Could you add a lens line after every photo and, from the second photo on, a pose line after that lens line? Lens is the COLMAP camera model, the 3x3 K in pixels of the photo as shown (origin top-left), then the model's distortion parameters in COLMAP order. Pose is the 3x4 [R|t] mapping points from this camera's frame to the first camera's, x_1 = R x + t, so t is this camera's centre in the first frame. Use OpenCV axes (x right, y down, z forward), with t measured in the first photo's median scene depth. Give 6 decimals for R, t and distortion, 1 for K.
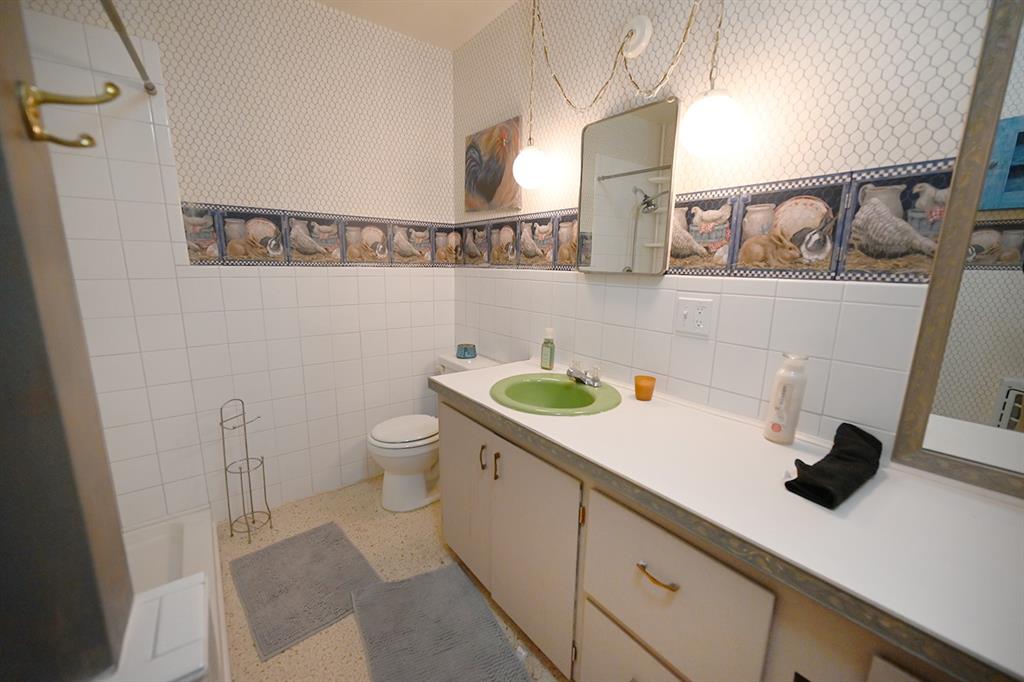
lens RADIAL K [[404.1, 0, 511.6], [0, 404.1, 339.5], [0, 0, 1]] dist [-0.000307, -0.000395]
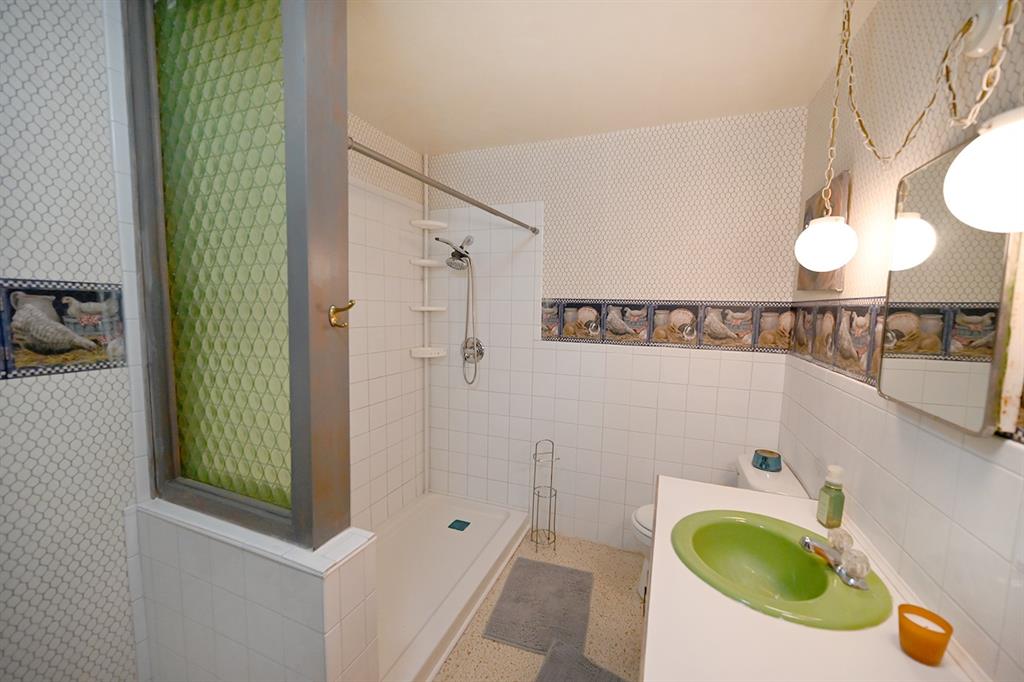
lens RADIAL K [[404.1, 0, 511.6], [0, 404.1, 339.5], [0, 0, 1]] dist [-0.000307, -0.000395]
pose [[0.508550, 0.069551, -0.858219, 0.364596], [-0.172509, 0.984753, -0.022416, -0.123561], [0.843574, 0.159450, 0.512795, 0.146676]]
